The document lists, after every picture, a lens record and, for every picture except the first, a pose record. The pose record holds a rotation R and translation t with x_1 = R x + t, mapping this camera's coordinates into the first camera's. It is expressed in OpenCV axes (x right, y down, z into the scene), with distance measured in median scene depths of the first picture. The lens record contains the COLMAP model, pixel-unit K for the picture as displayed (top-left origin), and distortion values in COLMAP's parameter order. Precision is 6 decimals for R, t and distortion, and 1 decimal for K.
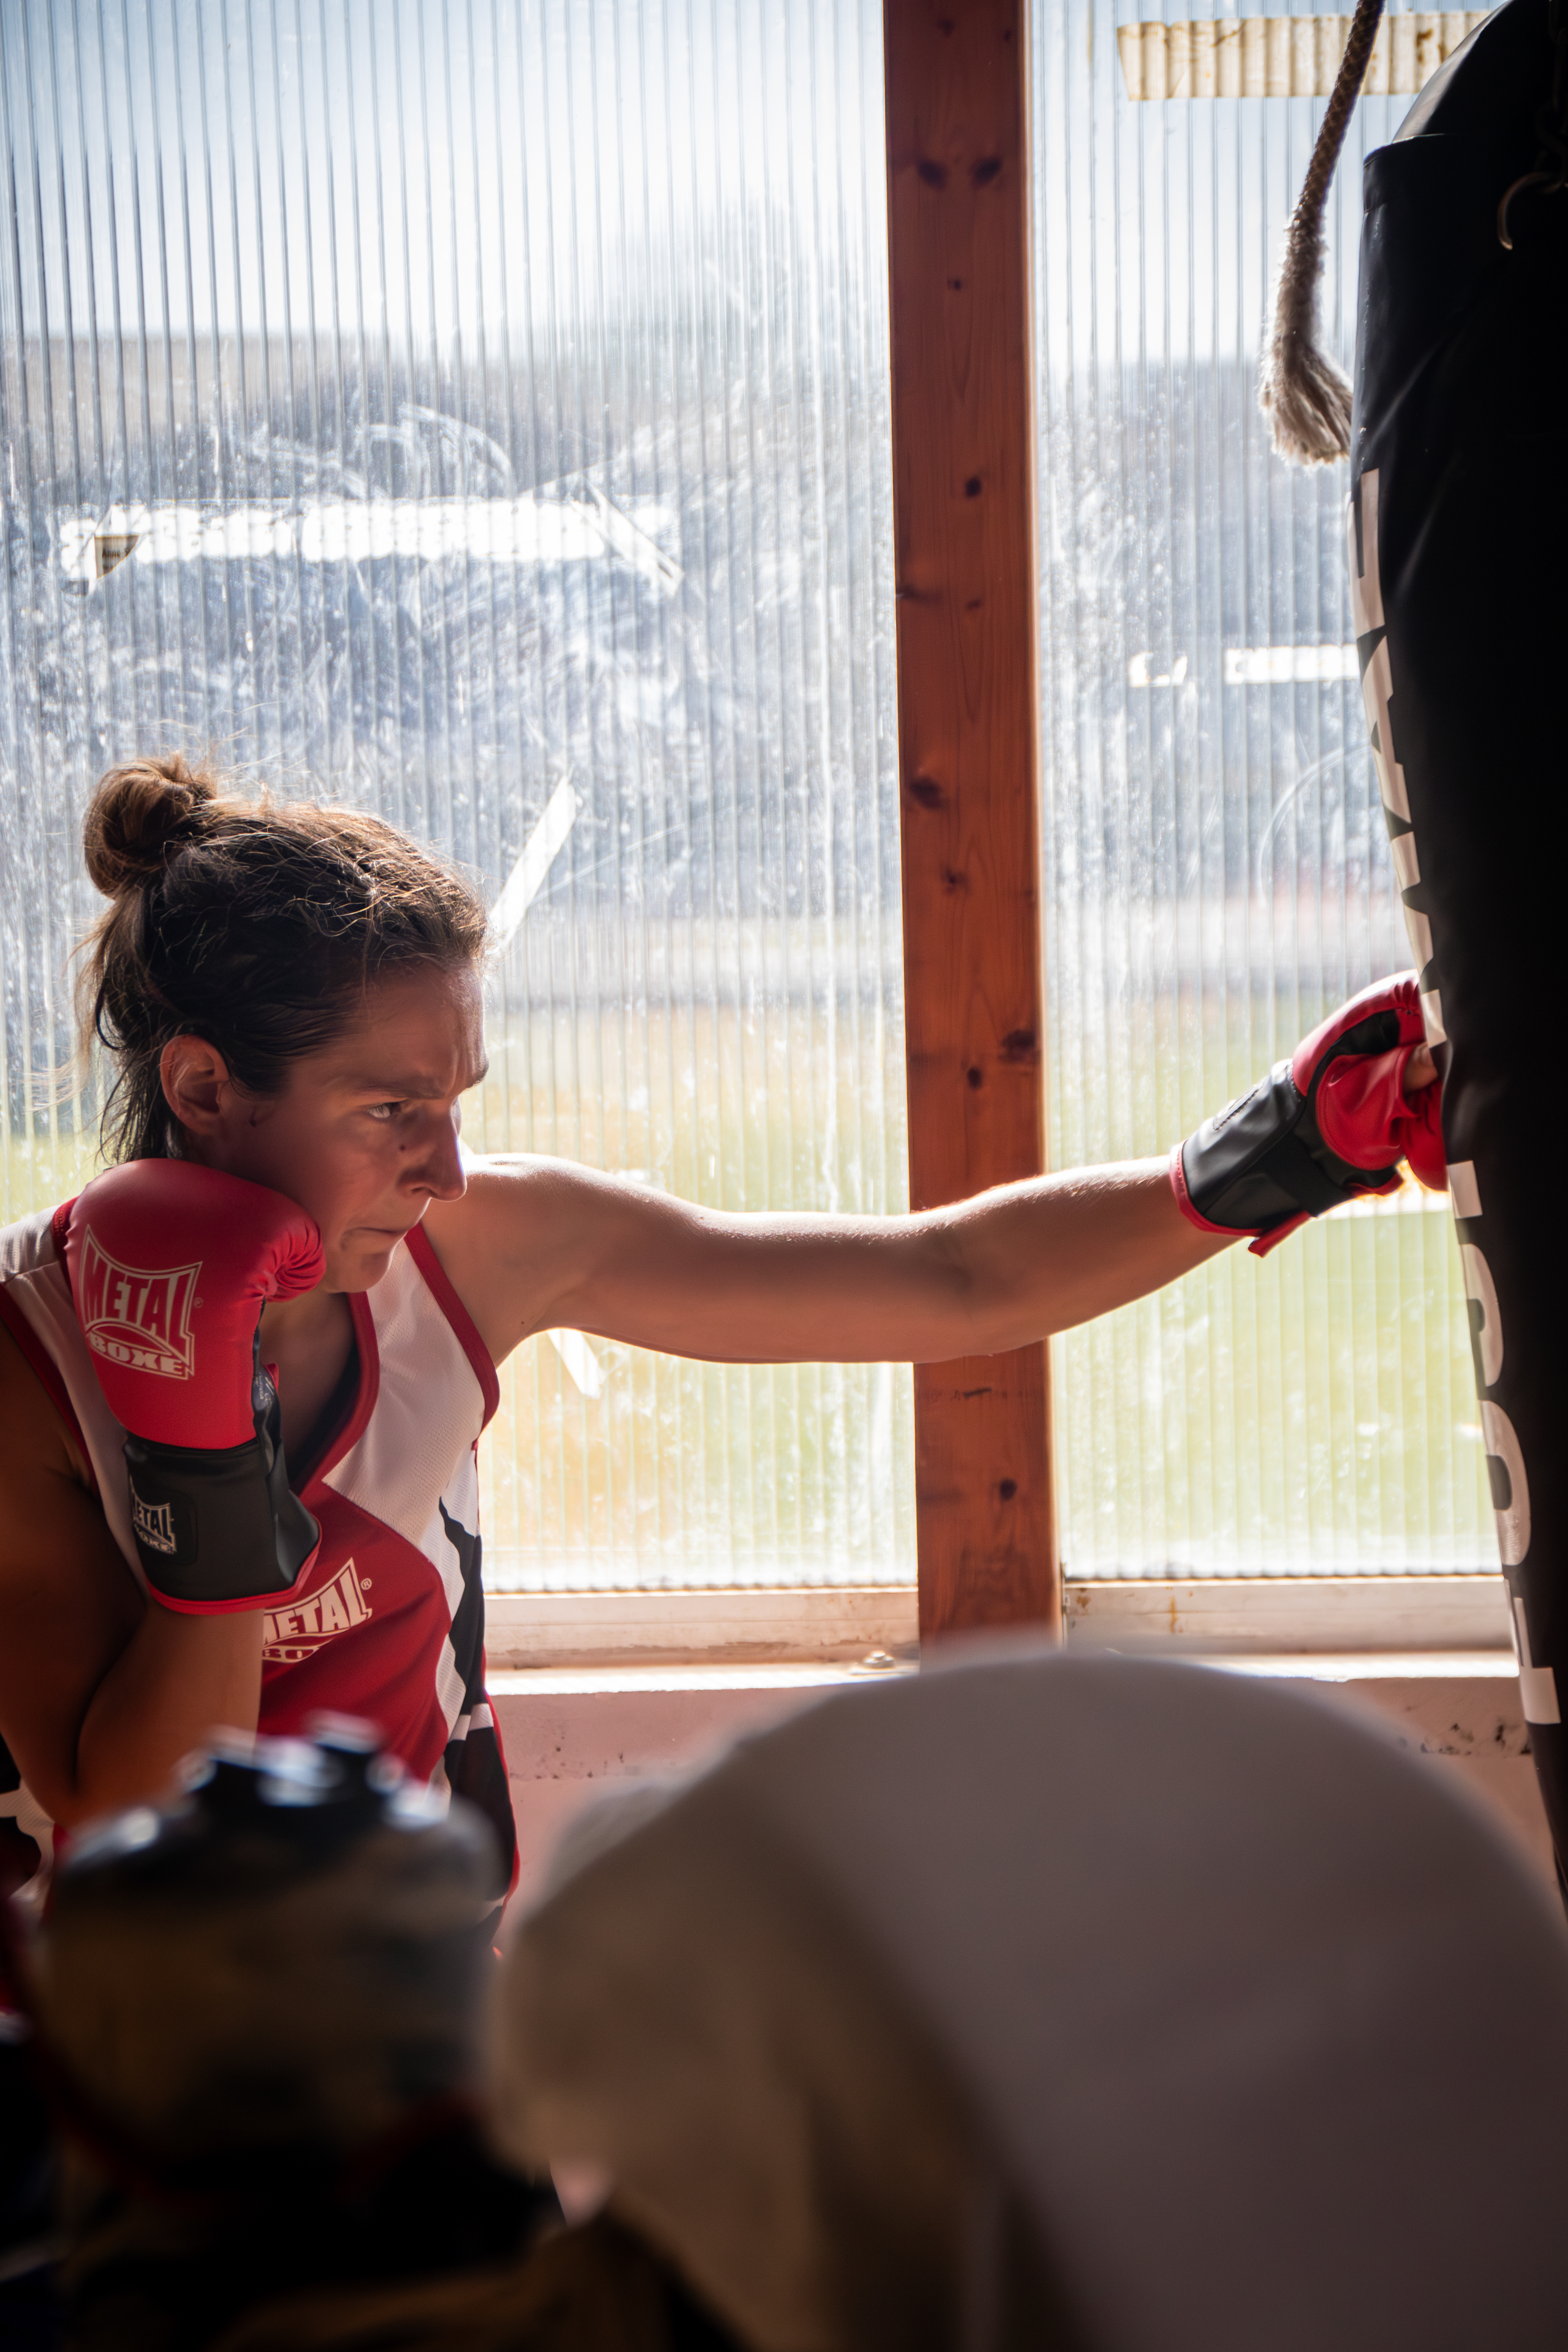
lens RADIAL K [[9222.1, 0, 760.2], [0, 9222.1, 1253.2], [0, 0, 1]] dist [1.311525, 0.000000]
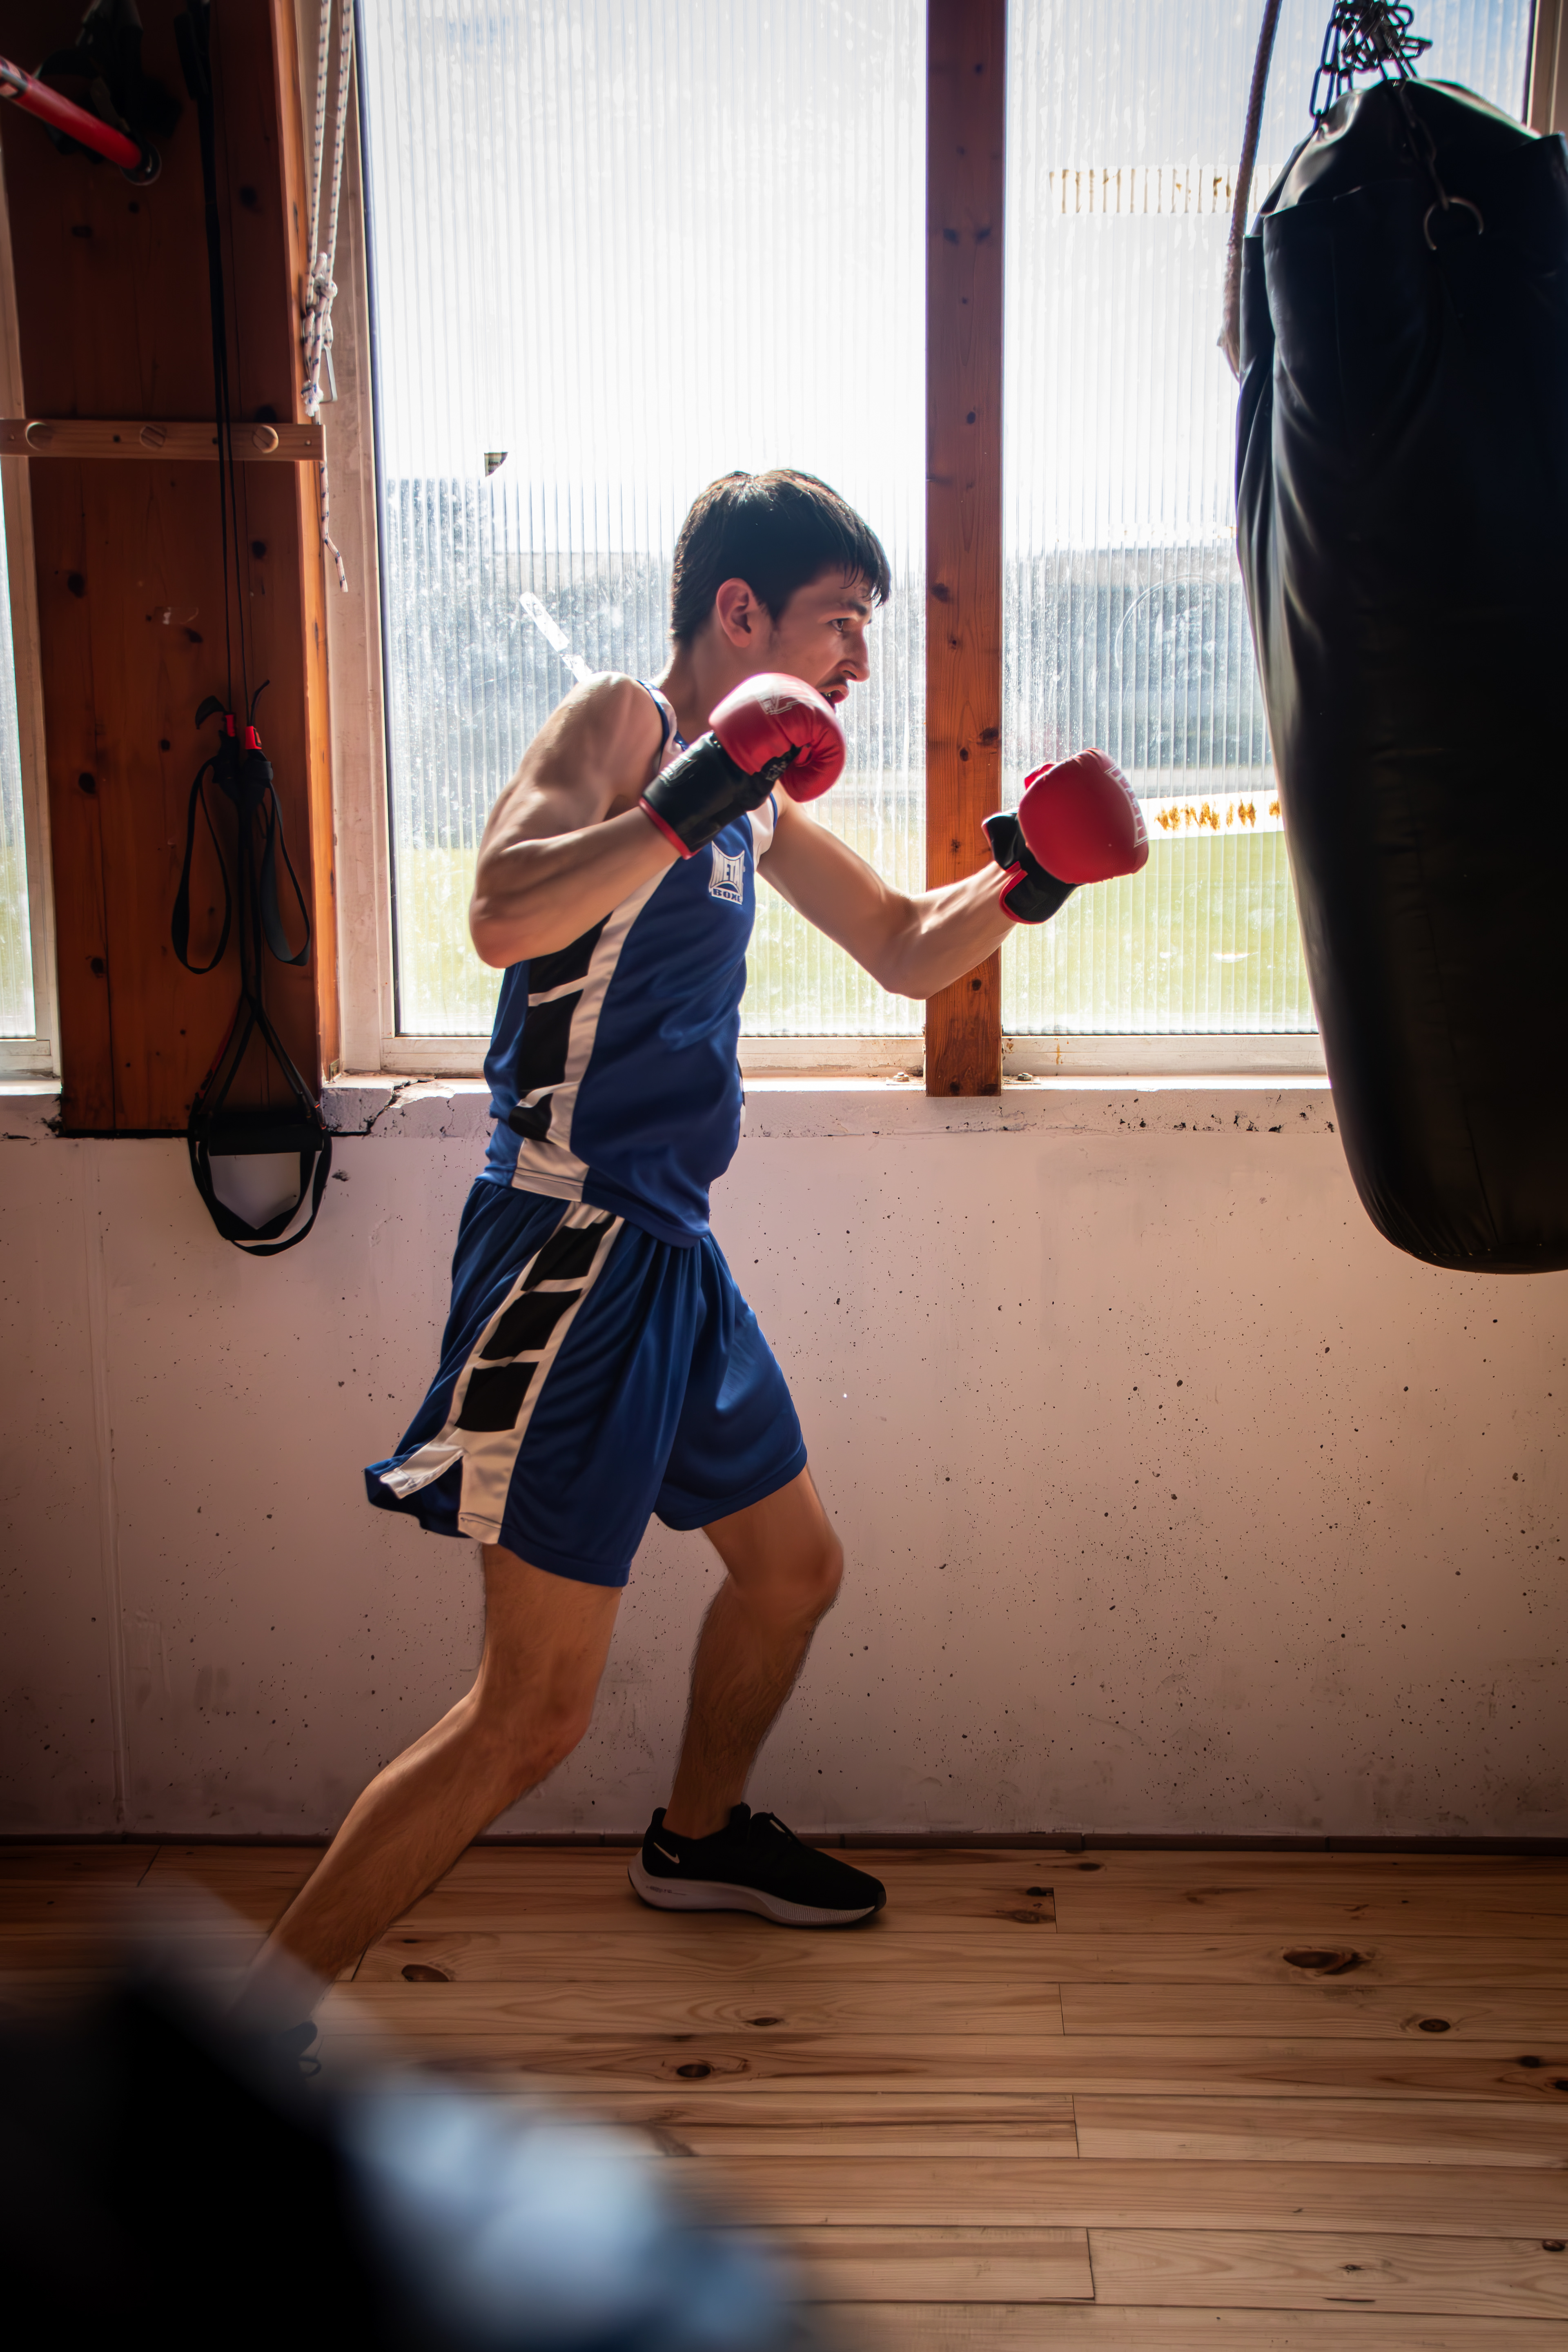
lens RADIAL K [[3363.6, 0, 784.7], [0, 3363.6, 1174.5], [0, 0, 1]] dist [0.279170, 0.000000]
pose [[0.999858, 0.016845, 0.000168, -0.010023], [-0.016808, 0.996870, 0.077250, 0.011838], [0.001134, -0.077242, 0.997012, 0.323549]]
